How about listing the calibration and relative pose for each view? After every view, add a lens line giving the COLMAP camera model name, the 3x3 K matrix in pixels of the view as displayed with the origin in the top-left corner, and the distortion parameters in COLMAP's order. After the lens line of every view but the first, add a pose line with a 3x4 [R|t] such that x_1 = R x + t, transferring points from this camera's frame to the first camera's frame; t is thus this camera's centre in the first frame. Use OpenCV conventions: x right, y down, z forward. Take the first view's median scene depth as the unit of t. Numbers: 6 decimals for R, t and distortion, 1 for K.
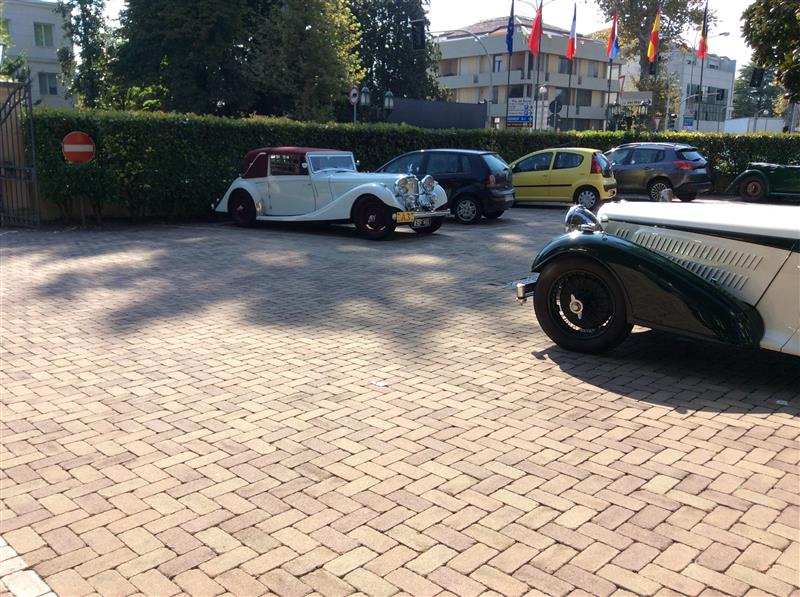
lens RADIAL K [[734.1, 0, 397.5], [0, 734.1, 297.1], [0, 0, 1]] dist [0.084466, 0.000000]
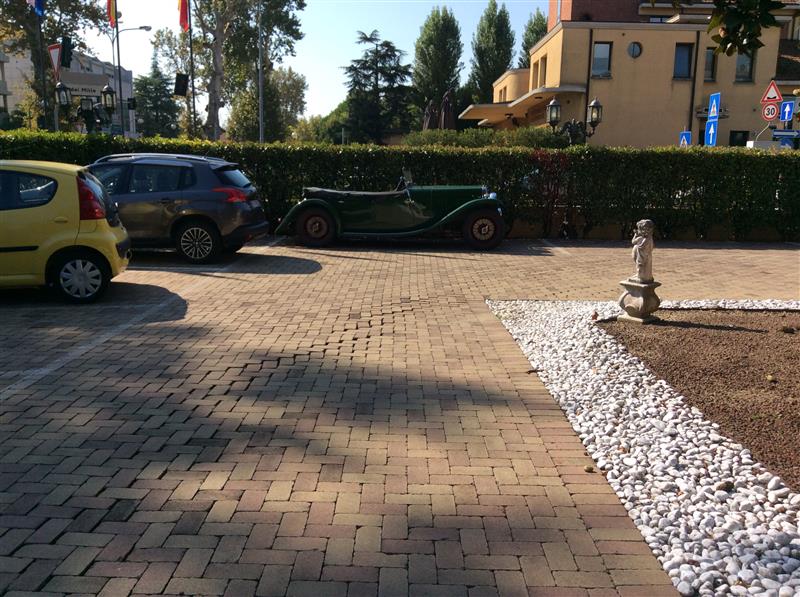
lens RADIAL K [[734.1, 0, 397.3], [0, 734.1, 300.6], [0, 0, 1]] dist [0.084466, 0.000000]
pose [[0.730735, -0.125906, 0.670950, 0.069951], [0.133867, 0.990191, 0.040018, -0.082499], [-0.669407, 0.060576, 0.740422, 0.404272]]
